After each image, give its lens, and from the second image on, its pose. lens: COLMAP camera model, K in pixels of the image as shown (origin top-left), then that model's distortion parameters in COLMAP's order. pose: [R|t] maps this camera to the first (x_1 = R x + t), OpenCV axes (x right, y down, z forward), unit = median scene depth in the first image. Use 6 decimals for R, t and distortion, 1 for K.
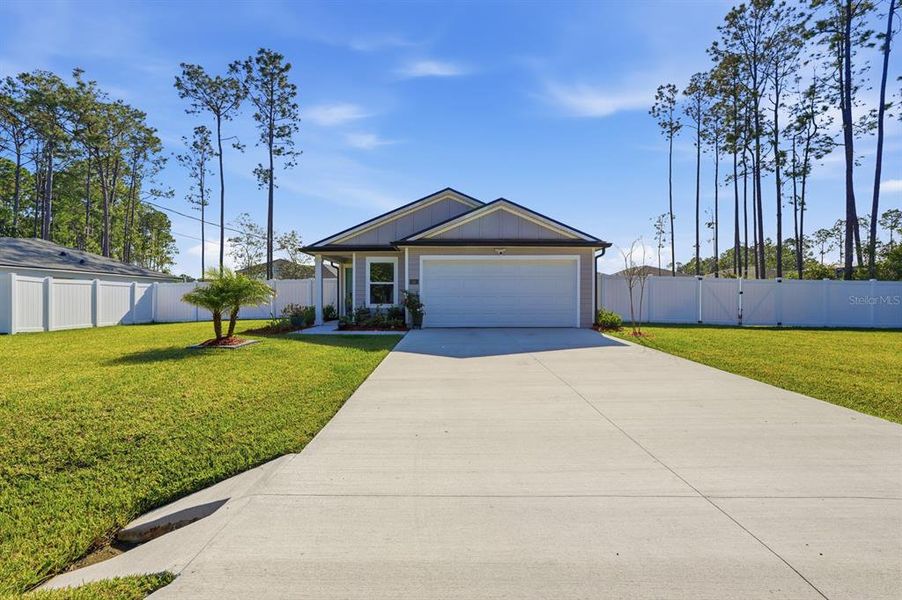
lens RADIAL K [[397.3, 0, 450.7], [0, 397.3, 305.5], [0, 0, 1]] dist [-0.000660, 0.000140]
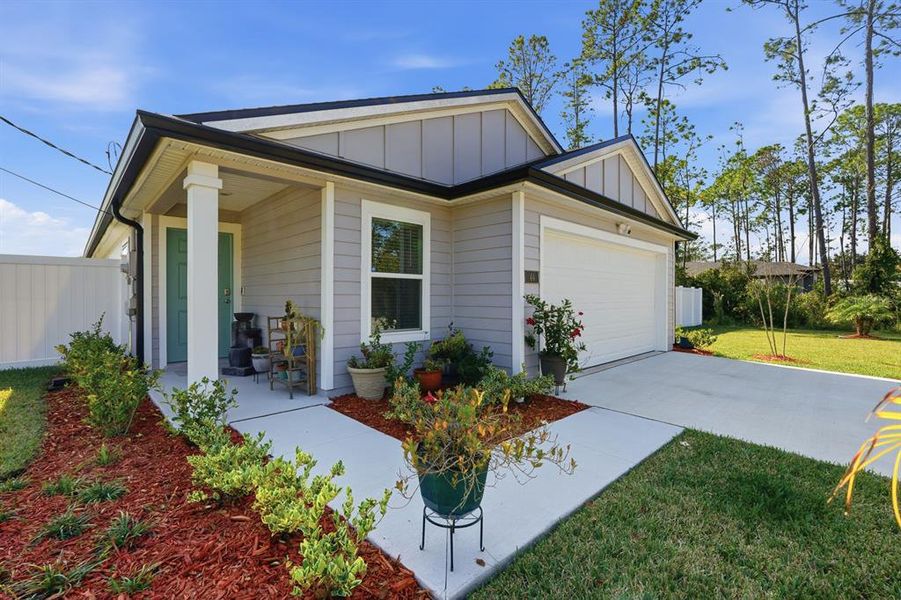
lens RADIAL K [[396.8, 0, 450.5], [0, 396.8, 300.0], [0, 0, 1]] dist [-0.003130, -0.000084]
pose [[0.725949, -0.005636, 0.687726, -0.403295], [0.007128, 0.999974, 0.000671, -0.033524], [-0.687712, 0.004415, 0.725970, 0.697775]]
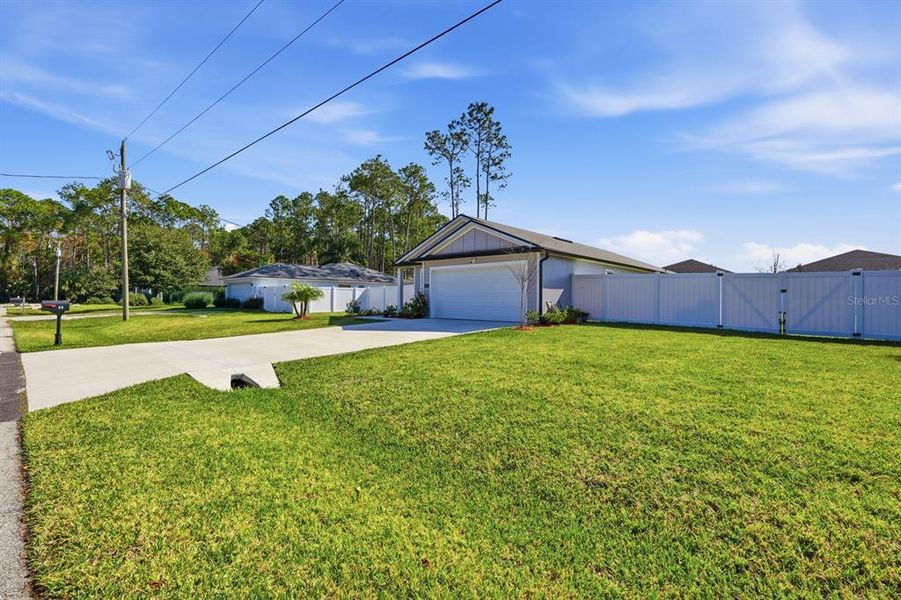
lens RADIAL K [[406.2, 0, 453.3], [0, 406.2, 301.7], [0, 0, 1]] dist [-0.001149, 0.000081]
pose [[0.737480, 0.009394, -0.675304, 0.888473], [-0.014466, 0.999894, -0.001890, -0.001022], [0.675214, 0.011163, 0.737537, -0.010029]]
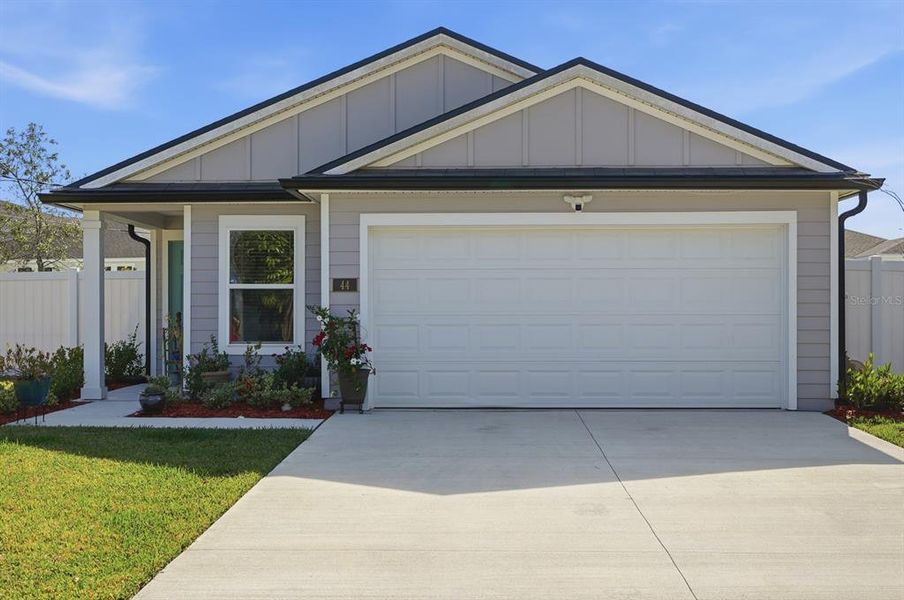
lens RADIAL K [[1185.2, 0, 452.0], [0, 1185.2, 300.0], [0, 0, 1]] dist [0.003333, 0.007314]
pose [[0.999271, -0.000279, -0.038185, 0.046010], [-0.000641, 0.999710, -0.024078, -0.017446], [0.038181, 0.024085, 0.998981, -0.094154]]
